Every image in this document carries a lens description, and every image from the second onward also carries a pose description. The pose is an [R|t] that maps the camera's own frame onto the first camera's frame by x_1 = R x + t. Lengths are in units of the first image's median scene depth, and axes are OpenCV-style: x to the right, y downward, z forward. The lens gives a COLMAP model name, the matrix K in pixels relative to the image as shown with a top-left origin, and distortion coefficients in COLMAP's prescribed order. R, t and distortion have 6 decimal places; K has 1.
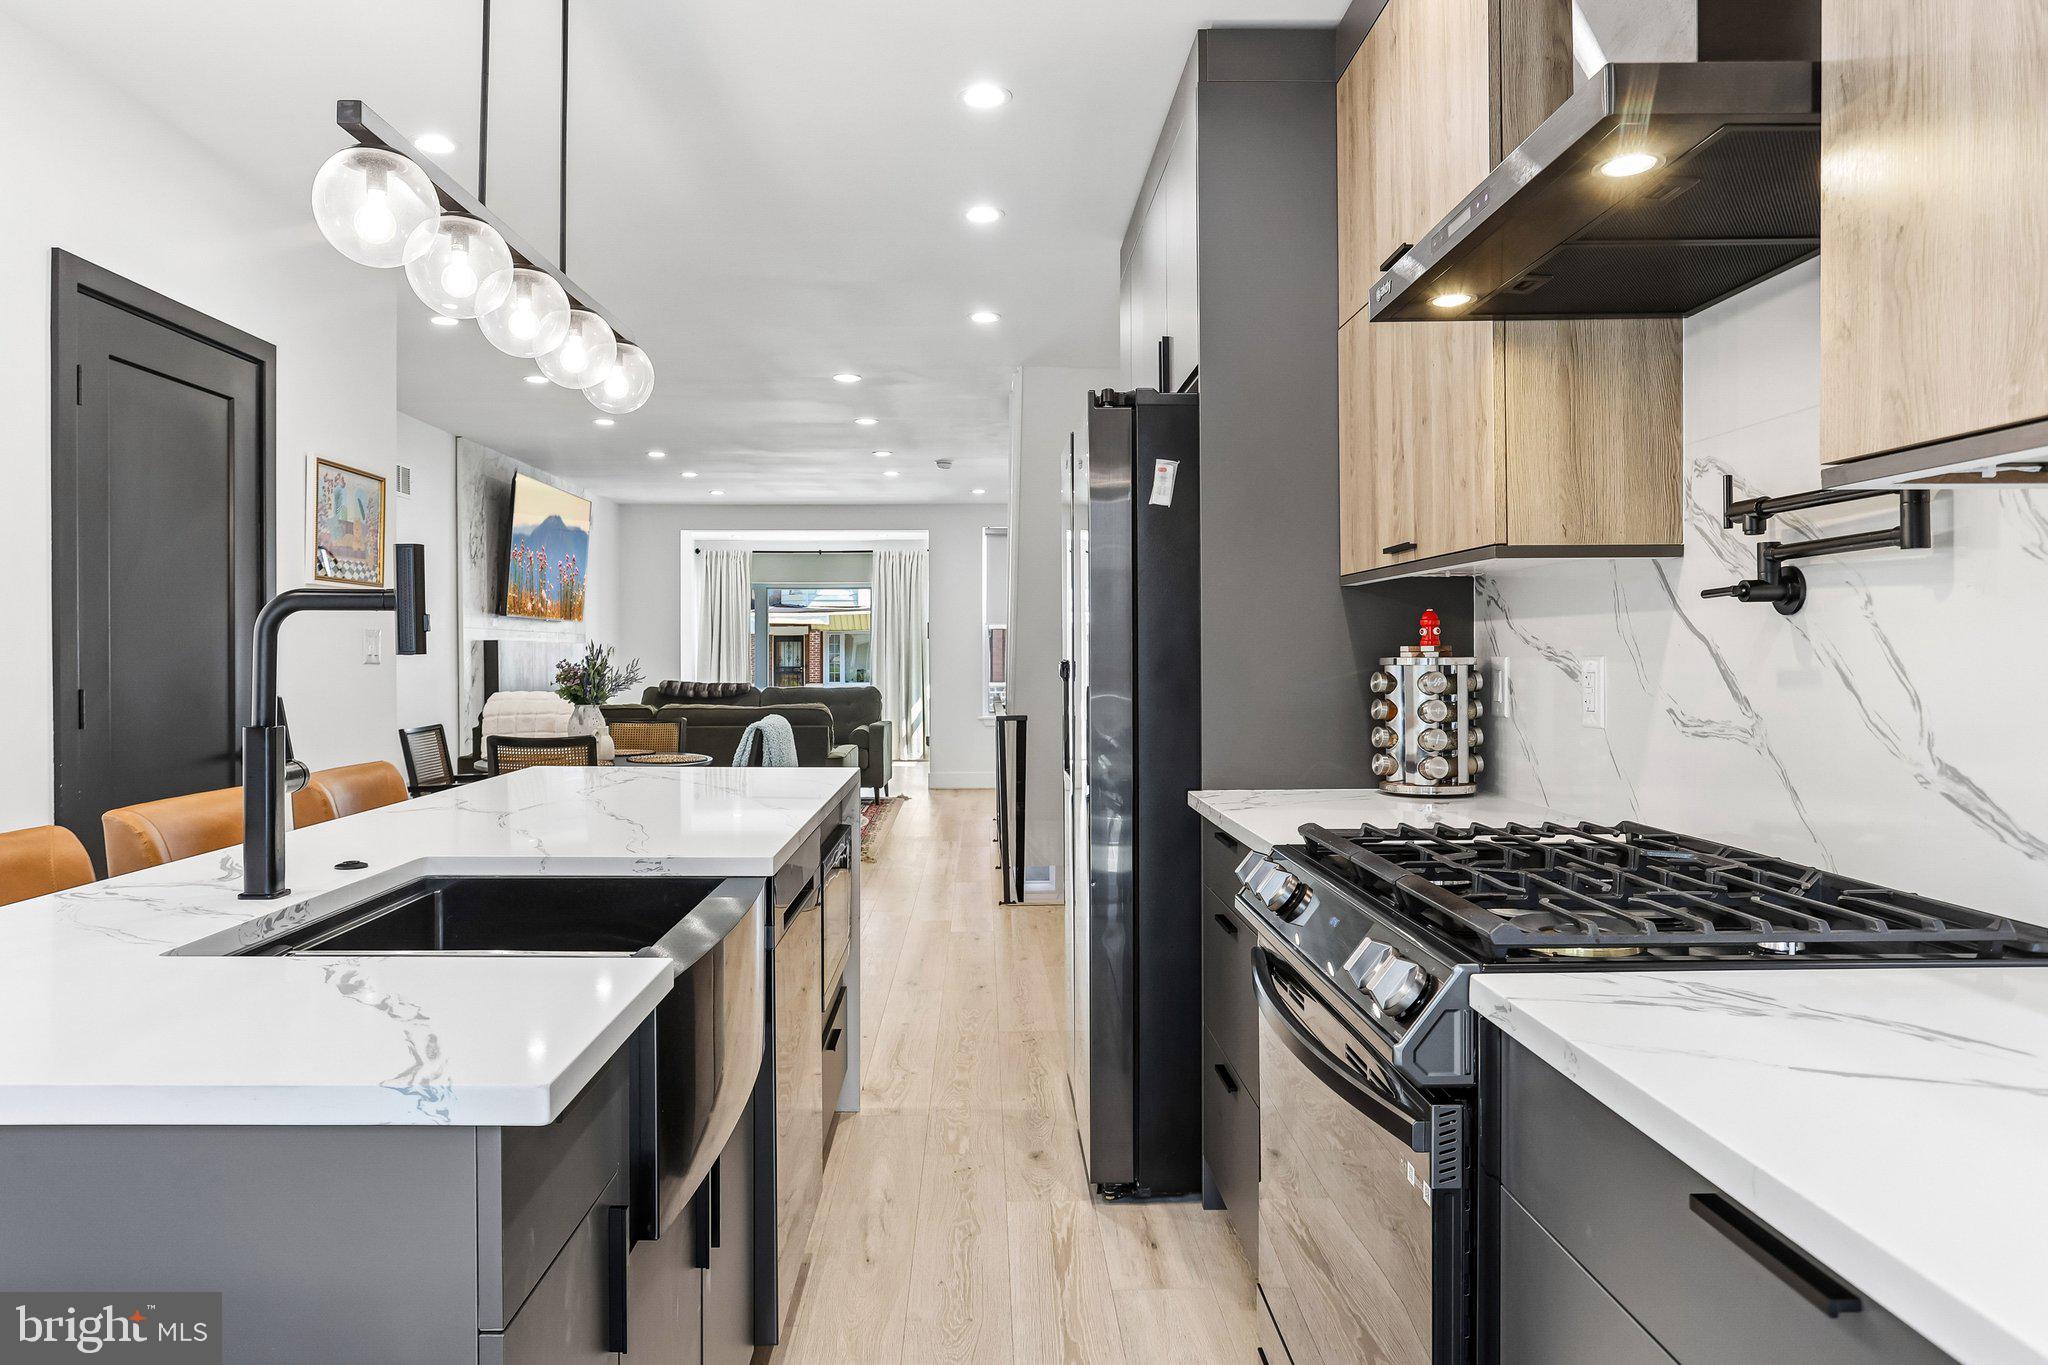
lens RADIAL K [[1311.9, 0, 993.4], [0, 1311.9, 655.0], [0, 0, 1]] dist [-0.038108, 0.013023]
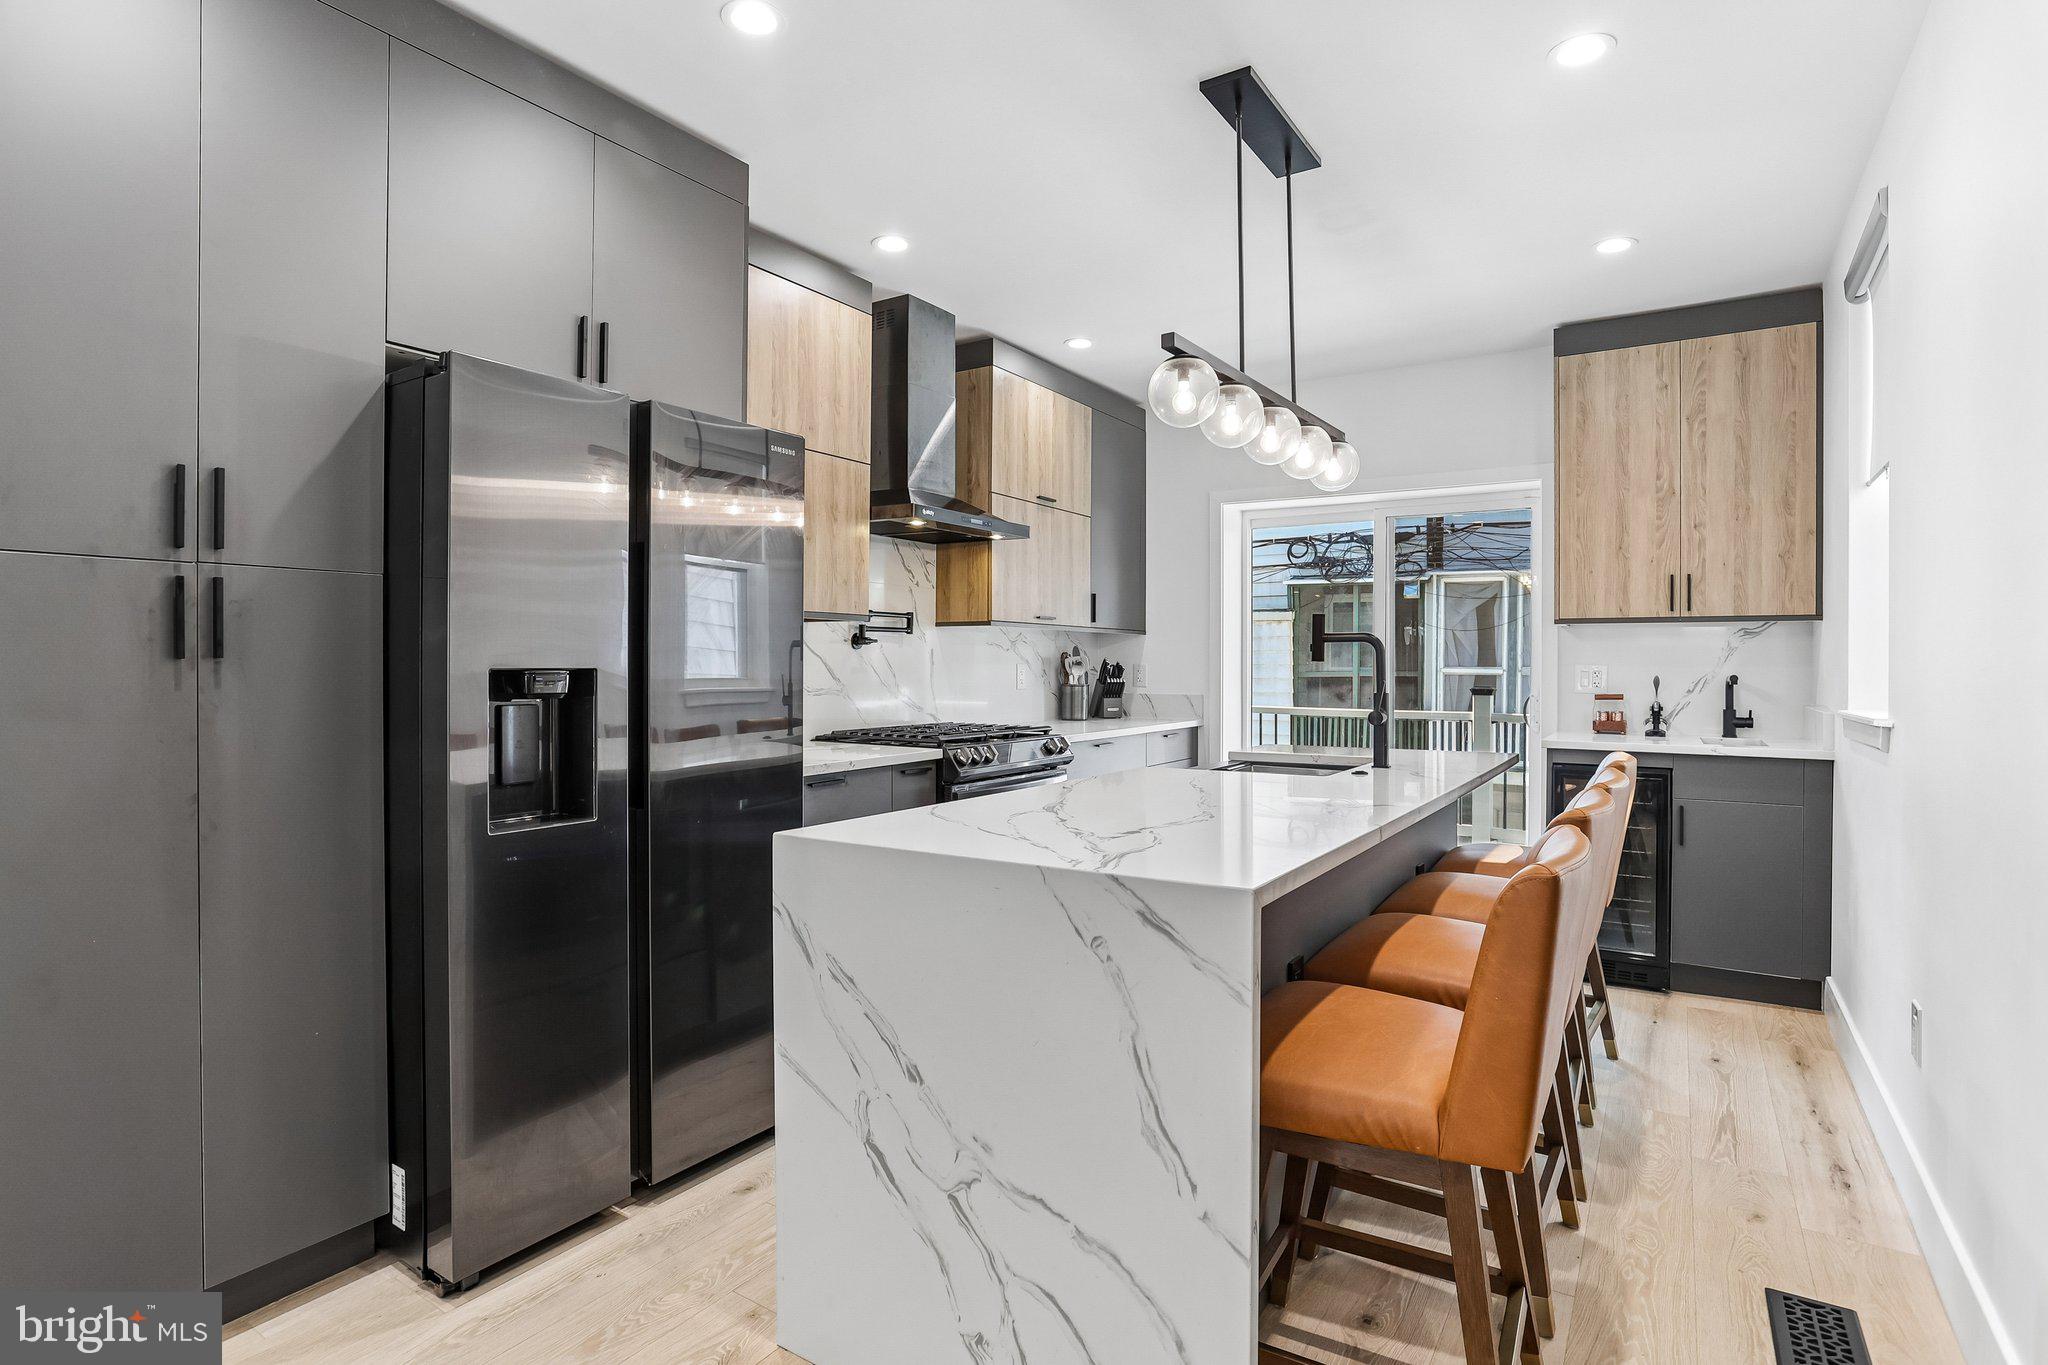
lens RADIAL K [[1027.8, 0, 998.9], [0, 1027.8, 670.3], [0, 0, 1]] dist [-0.052823, 0.020970]
pose [[-0.824302, -0.001341, 0.566148, -0.655906], [0.002970, 0.999973, 0.006693, 0.002005], [-0.566142, 0.007198, -0.824276, 1.840320]]
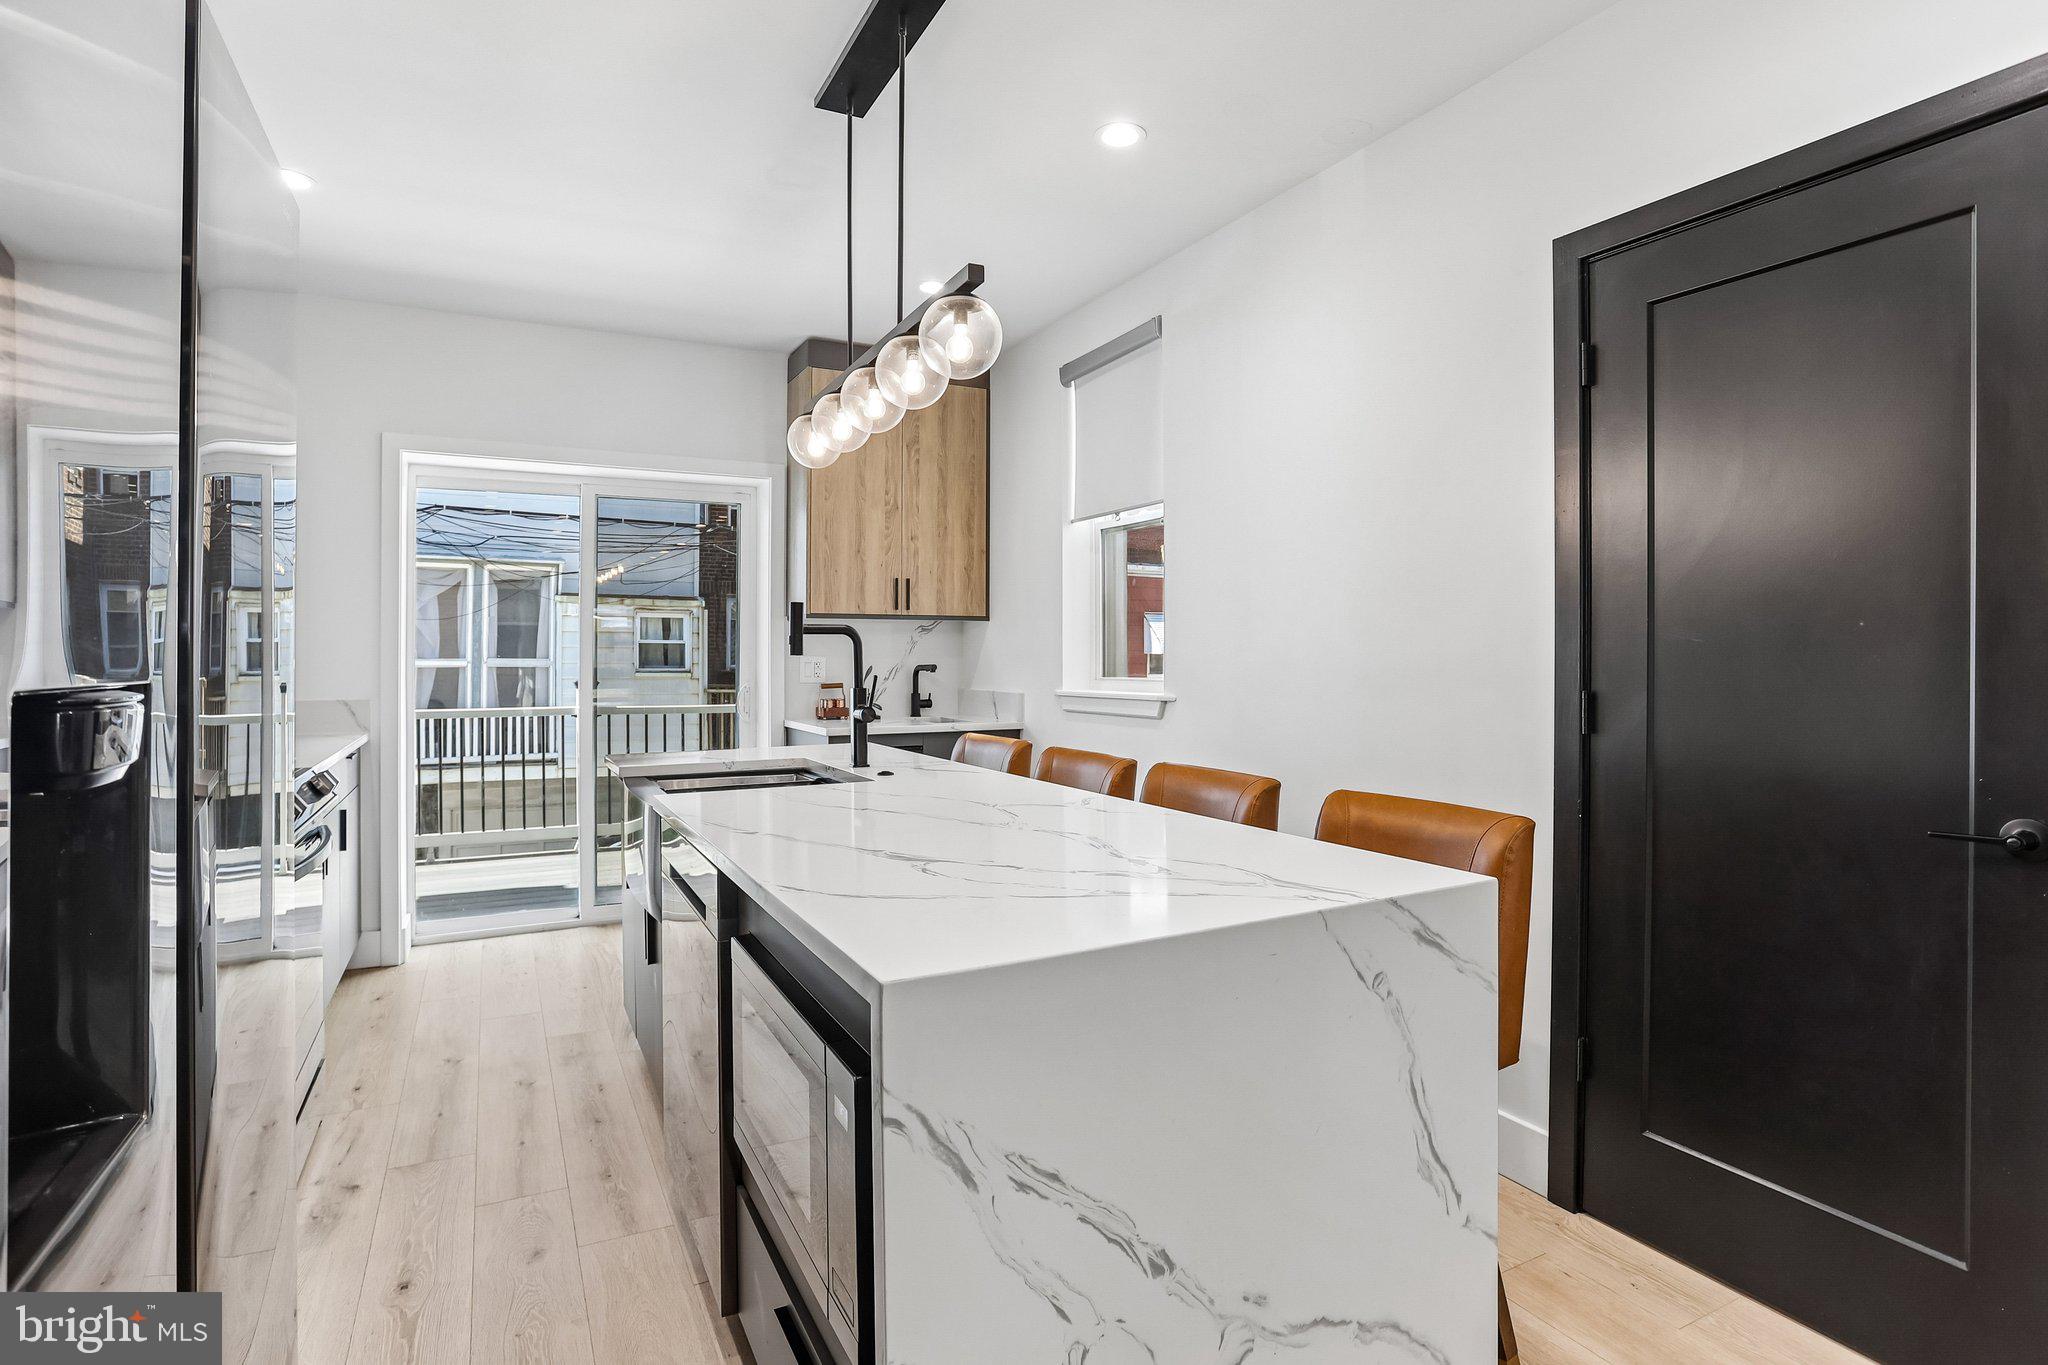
lens RADIAL K [[1027.8, 0, 1007.4], [0, 1027.8, 656.0], [0, 0, 1]] dist [-0.052823, 0.020970]
pose [[-0.896673, 0.005845, -0.442655, -0.015290], [0.003740, 0.999977, 0.005628, -0.002898], [0.442677, 0.003391, -0.896675, 1.705128]]
